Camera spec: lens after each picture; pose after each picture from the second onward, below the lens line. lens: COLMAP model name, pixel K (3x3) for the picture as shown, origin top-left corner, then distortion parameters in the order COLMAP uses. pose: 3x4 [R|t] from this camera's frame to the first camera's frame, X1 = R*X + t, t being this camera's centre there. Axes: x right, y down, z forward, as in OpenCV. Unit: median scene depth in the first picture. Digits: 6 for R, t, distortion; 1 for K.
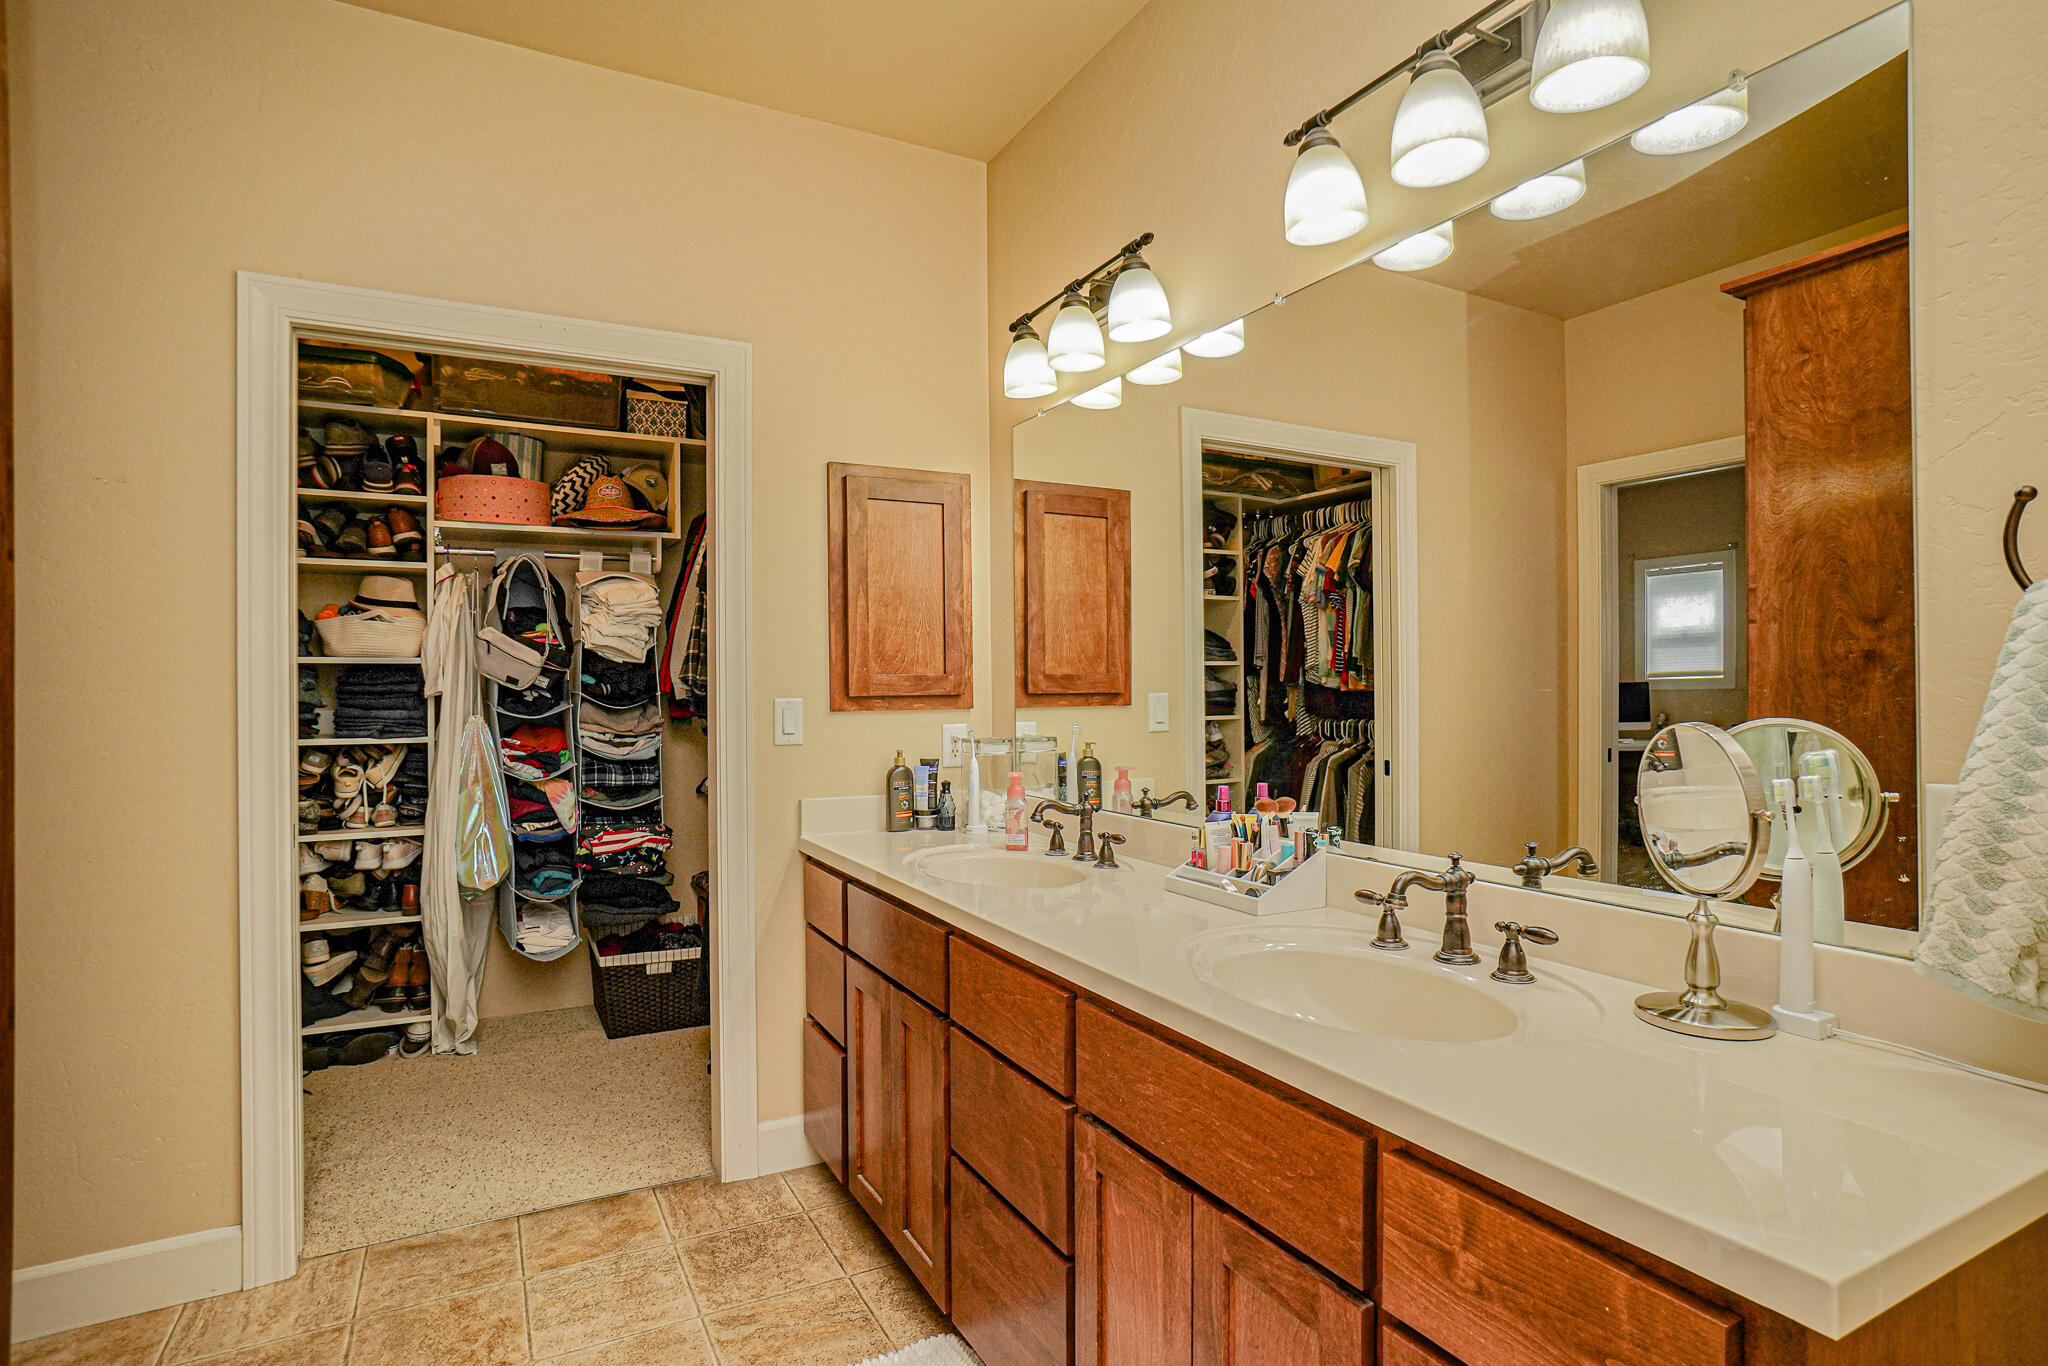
lens RADIAL K [[1052.0, 0, 1062.6], [0, 1052.0, 678.7], [0, 0, 1]] dist [-0.056476, -0.000713]
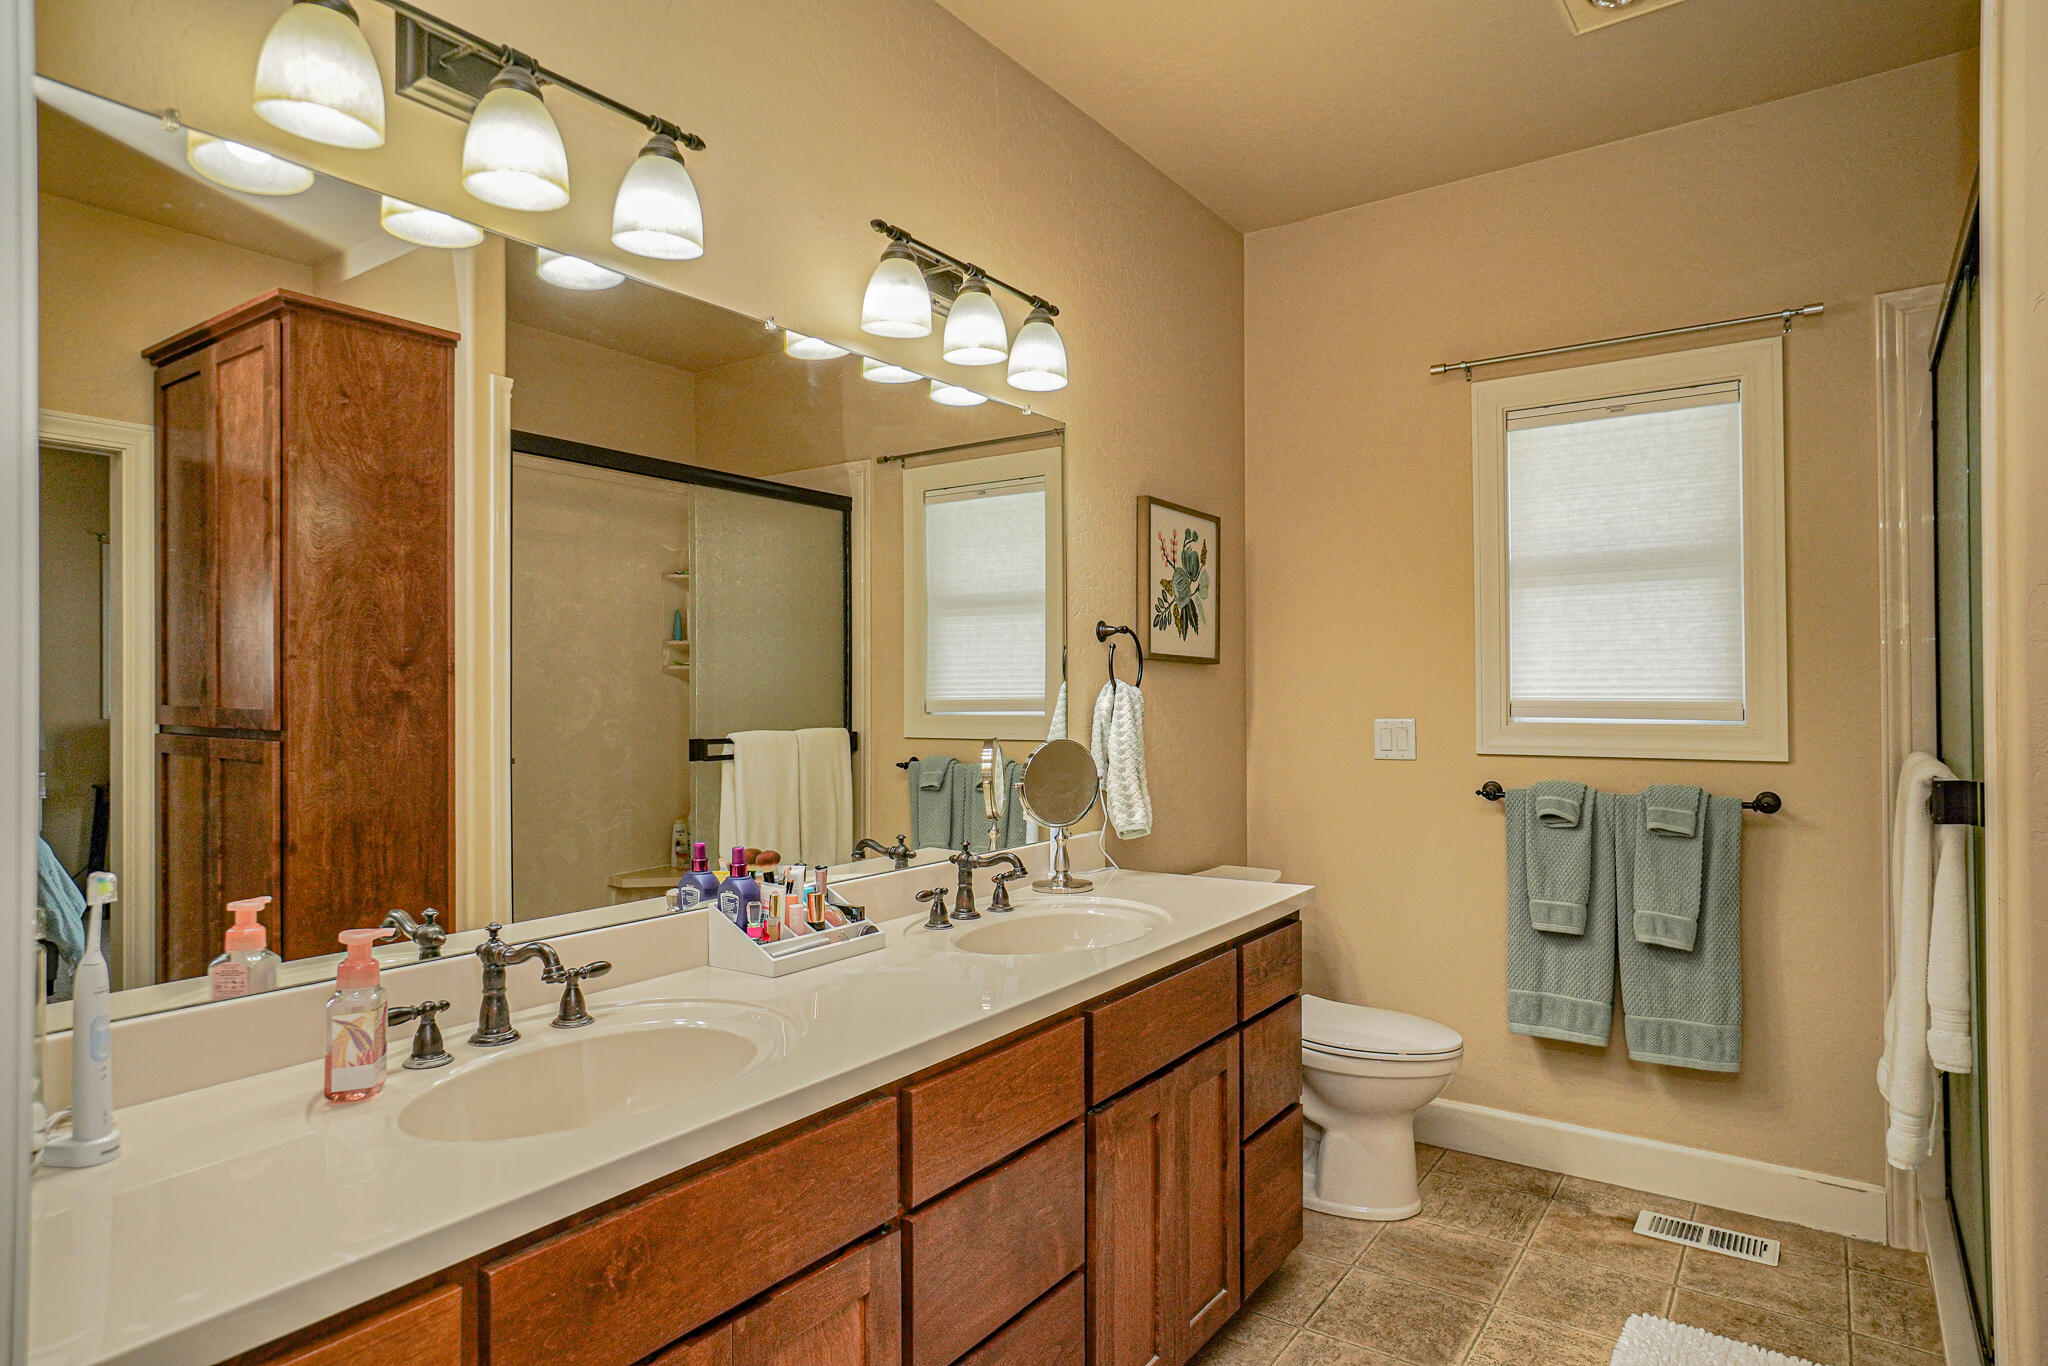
lens RADIAL K [[1147.2, 0, 1024.0], [0, 1147.2, 683.0], [0, 0, 1]] dist [-0.040785, 0.026761]
pose [[-0.428115, 0.016736, 0.903569, -0.597326], [0.003623, 0.999852, -0.016803, -0.013267], [-0.903717, -0.003920, -0.428112, 0.894356]]
